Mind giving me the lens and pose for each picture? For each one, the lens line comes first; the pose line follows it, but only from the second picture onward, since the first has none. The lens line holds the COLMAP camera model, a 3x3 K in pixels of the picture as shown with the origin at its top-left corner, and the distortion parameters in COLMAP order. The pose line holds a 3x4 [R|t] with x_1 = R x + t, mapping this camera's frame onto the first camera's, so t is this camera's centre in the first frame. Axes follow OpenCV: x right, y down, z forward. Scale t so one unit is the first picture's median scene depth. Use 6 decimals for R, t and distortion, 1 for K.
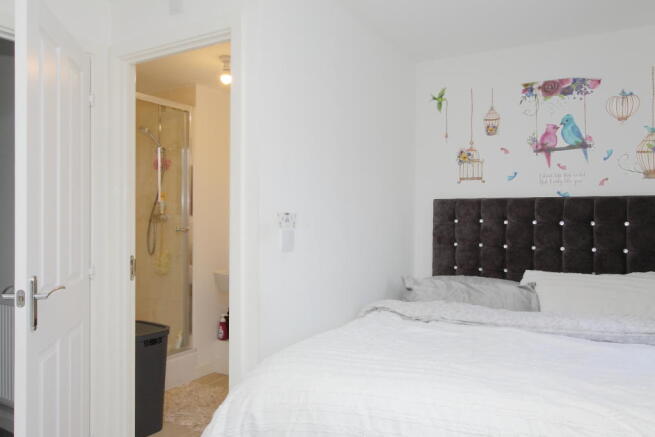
lens RADIAL K [[509.8, 0, 328.9], [0, 509.8, 218.1], [0, 0, 1]] dist [0.032324, 0.005231]
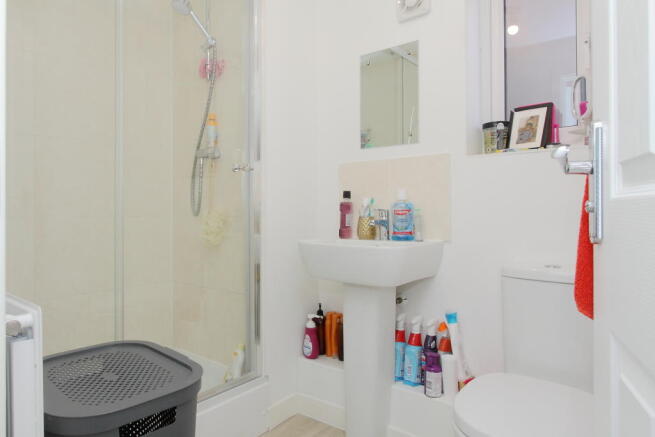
lens RADIAL K [[392.5, 0, 325.1], [0, 392.5, 217.0], [0, 0, 1]] dist [-0.005086, -0.000295]
pose [[0.995090, -0.003258, -0.098921, -0.192191], [0.003696, 0.999984, 0.004245, 0.096811], [0.098905, -0.004589, 0.995086, 0.726804]]
